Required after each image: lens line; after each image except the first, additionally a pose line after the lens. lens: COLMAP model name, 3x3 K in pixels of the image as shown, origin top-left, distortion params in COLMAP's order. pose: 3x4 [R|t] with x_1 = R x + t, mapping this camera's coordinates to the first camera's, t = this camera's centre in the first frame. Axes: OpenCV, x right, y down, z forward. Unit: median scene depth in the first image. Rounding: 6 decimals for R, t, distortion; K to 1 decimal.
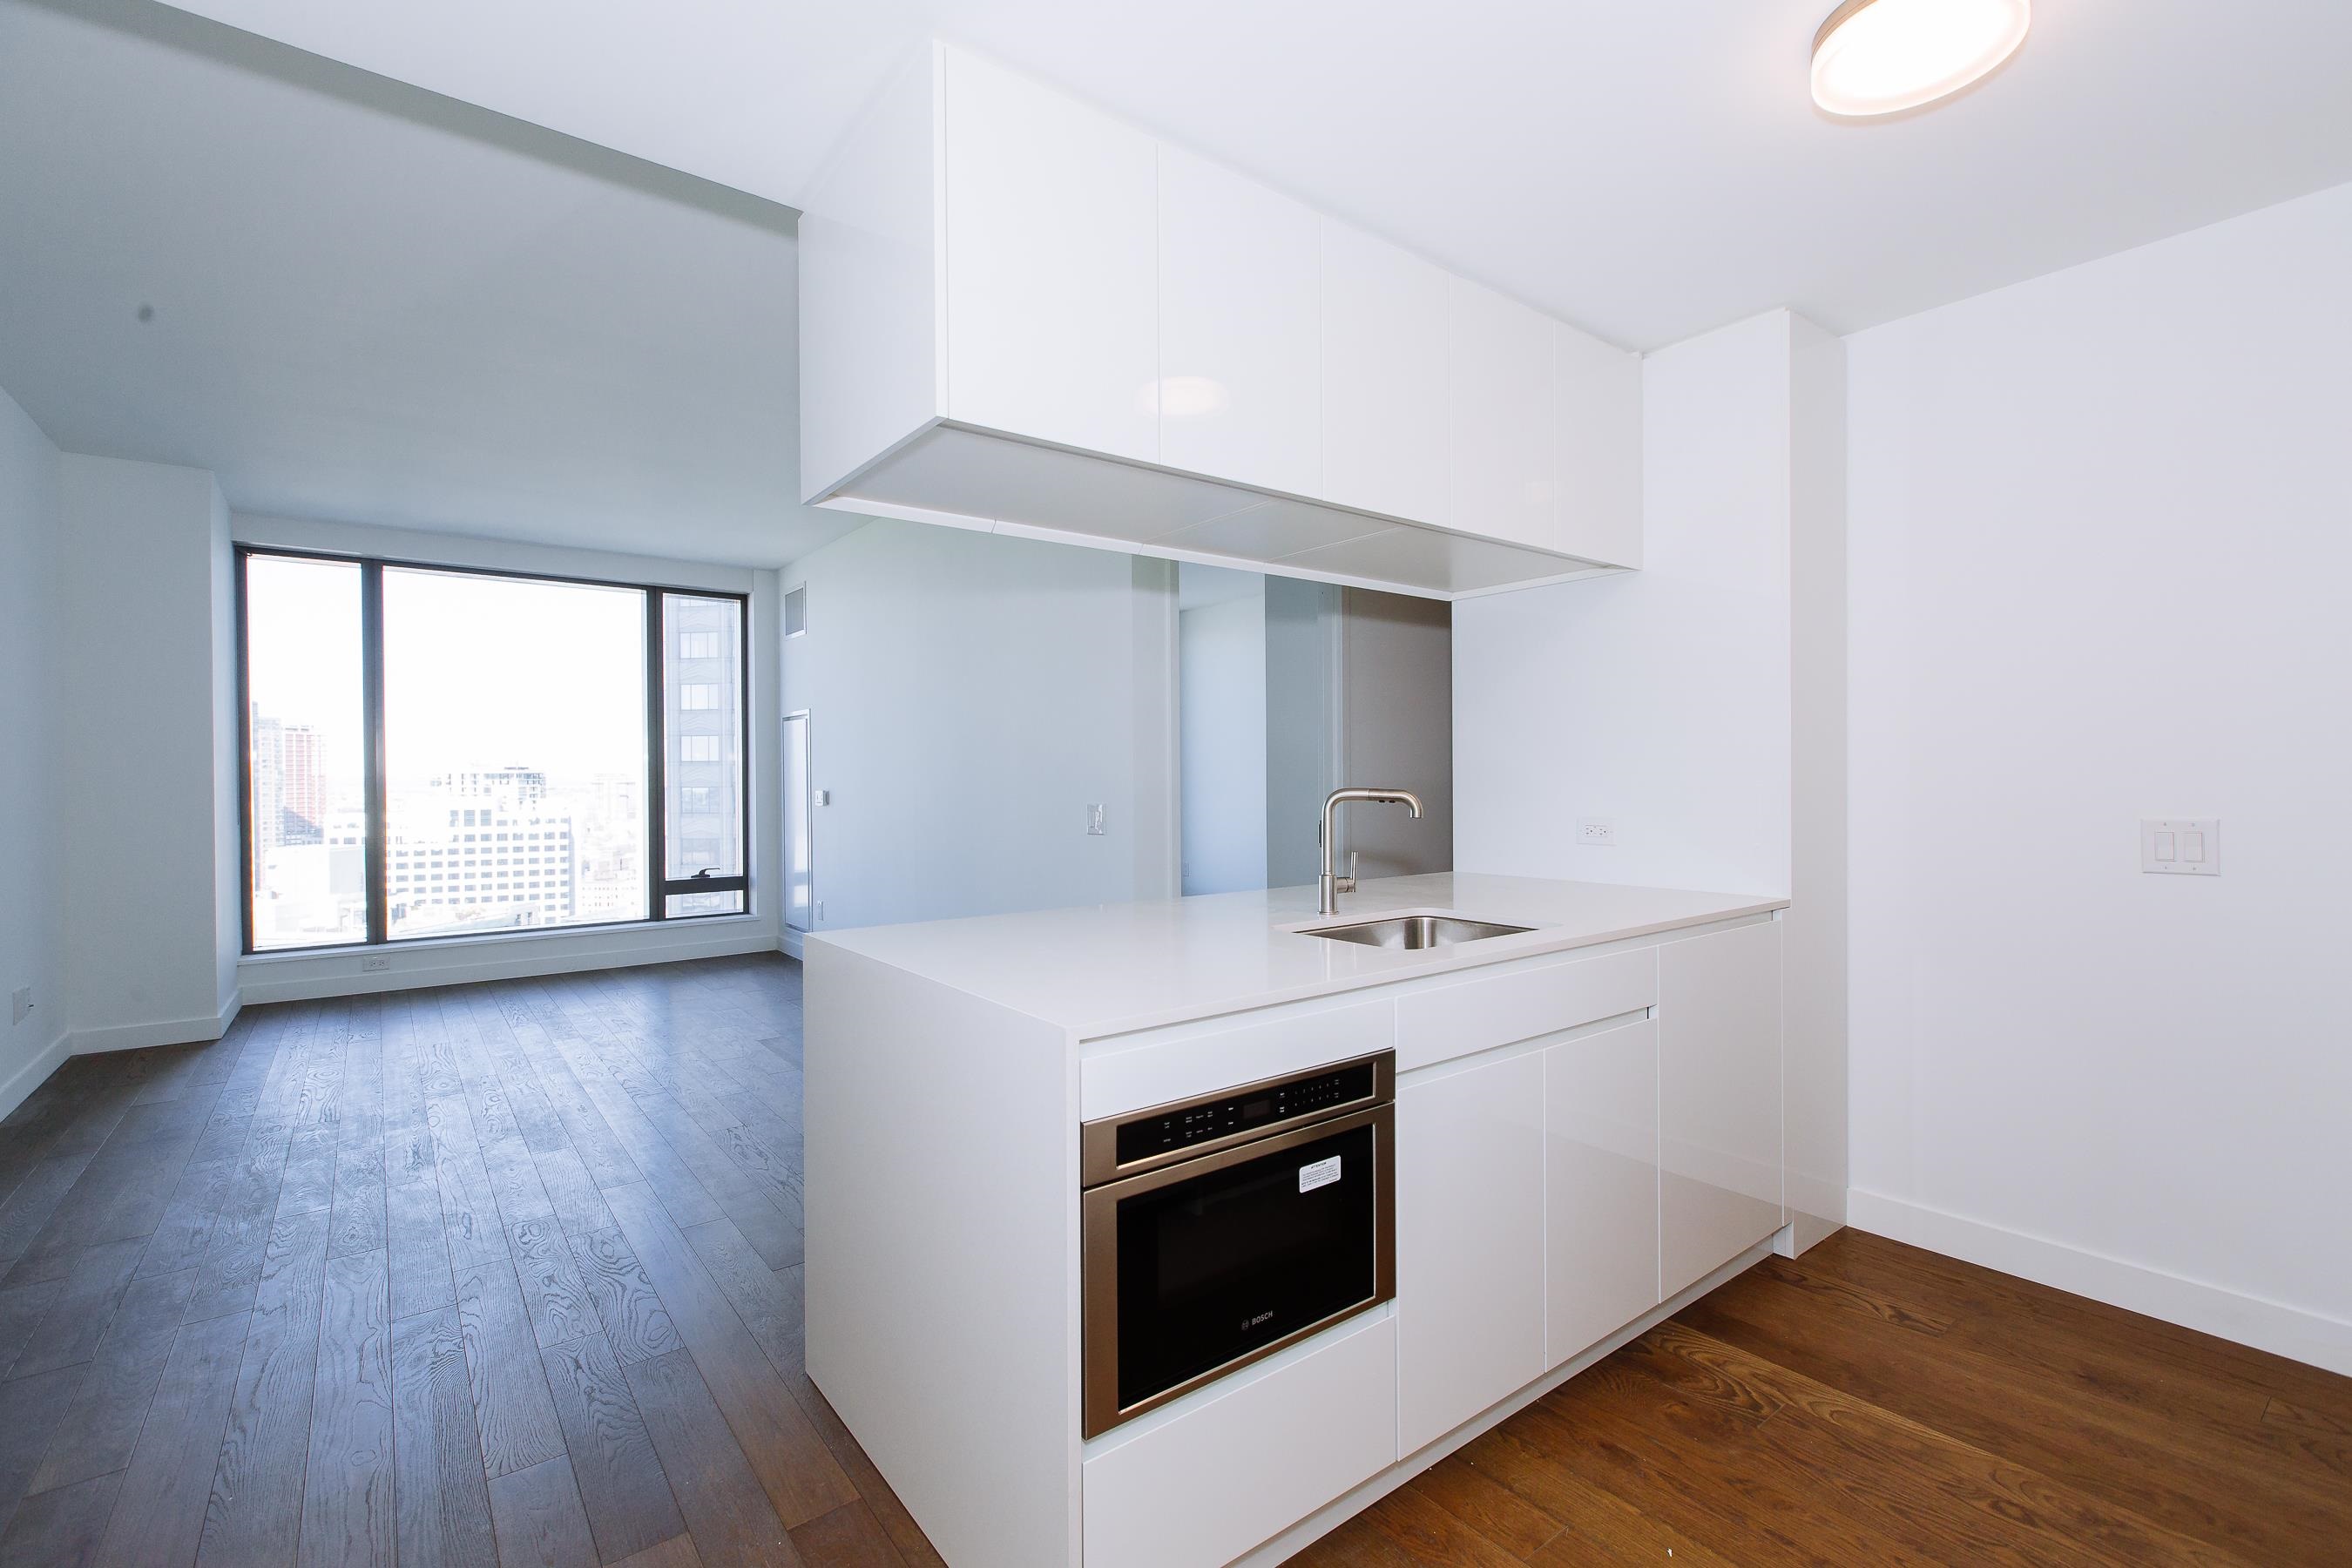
lens RADIAL K [[1046.7, 0, 1176.9], [0, 1046.7, 791.3], [0, 0, 1]] dist [0.001001, -0.000605]
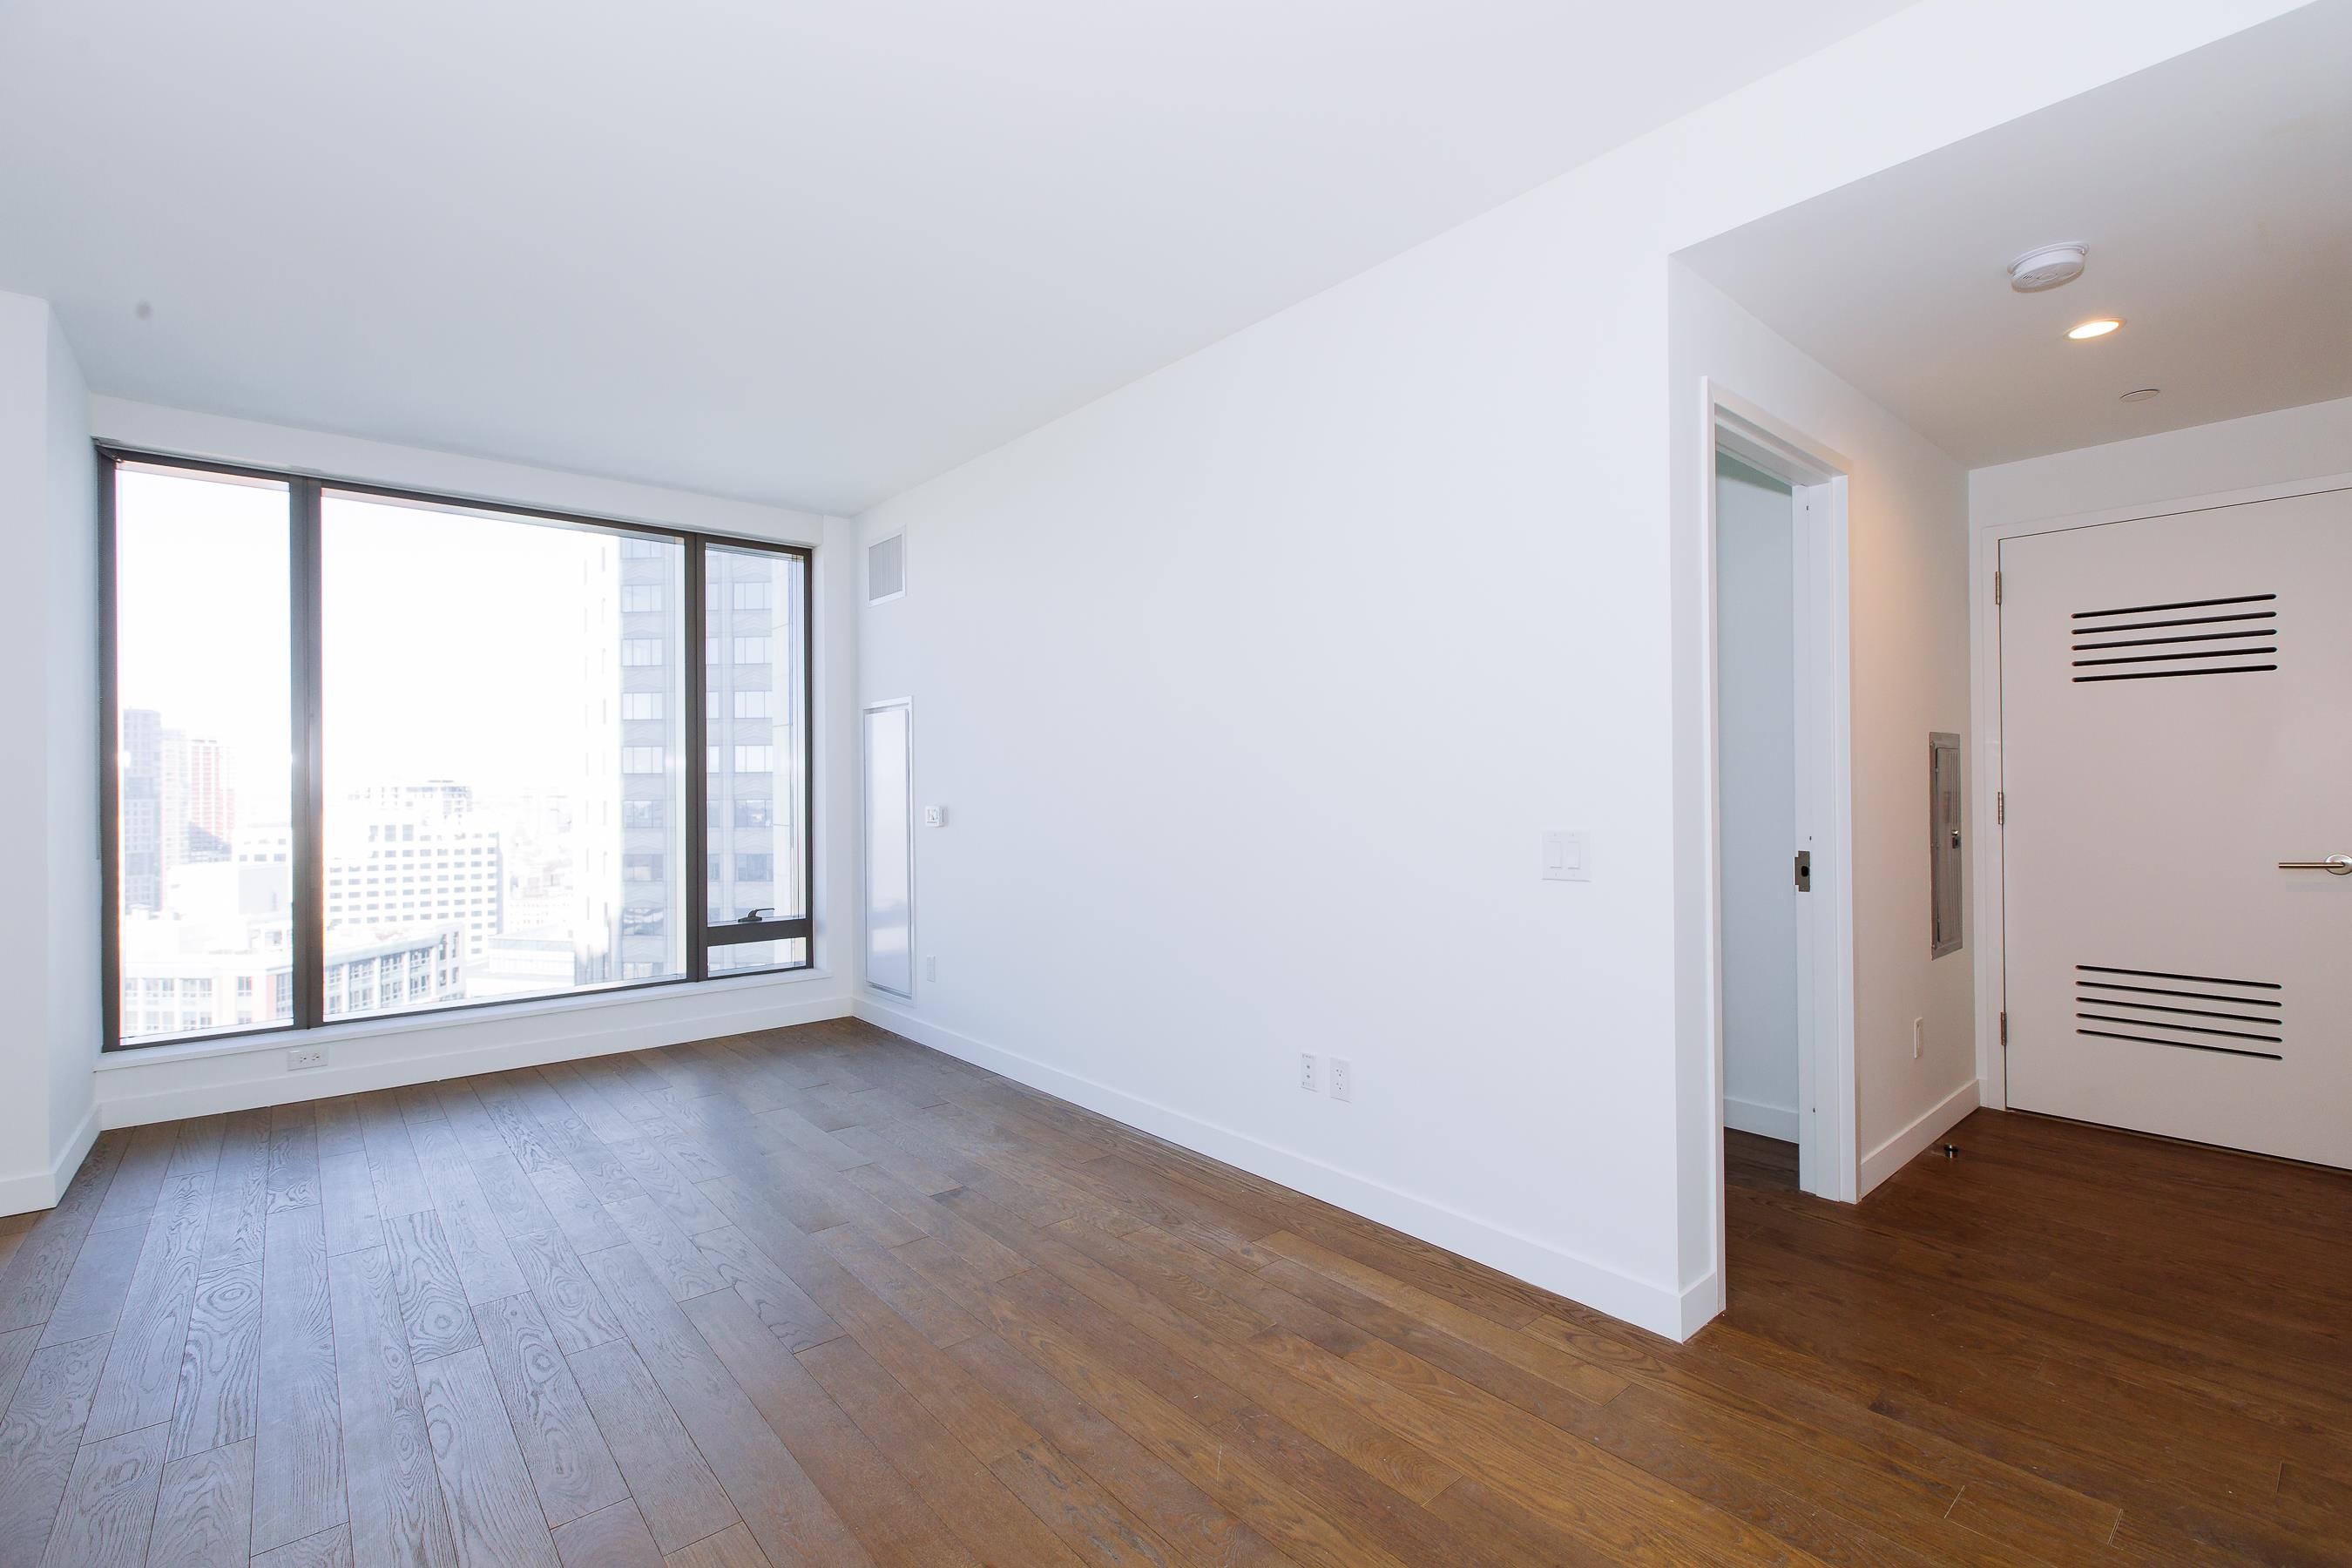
lens RADIAL K [[1046.7, 0, 1176.0], [0, 1046.7, 787.9], [0, 0, 1]] dist [0.001001, -0.000605]
pose [[0.998764, -0.002635, 0.049625, -0.183829], [0.003337, 0.999895, -0.014072, -0.001668], [-0.049582, 0.014221, 0.998669, 0.226619]]
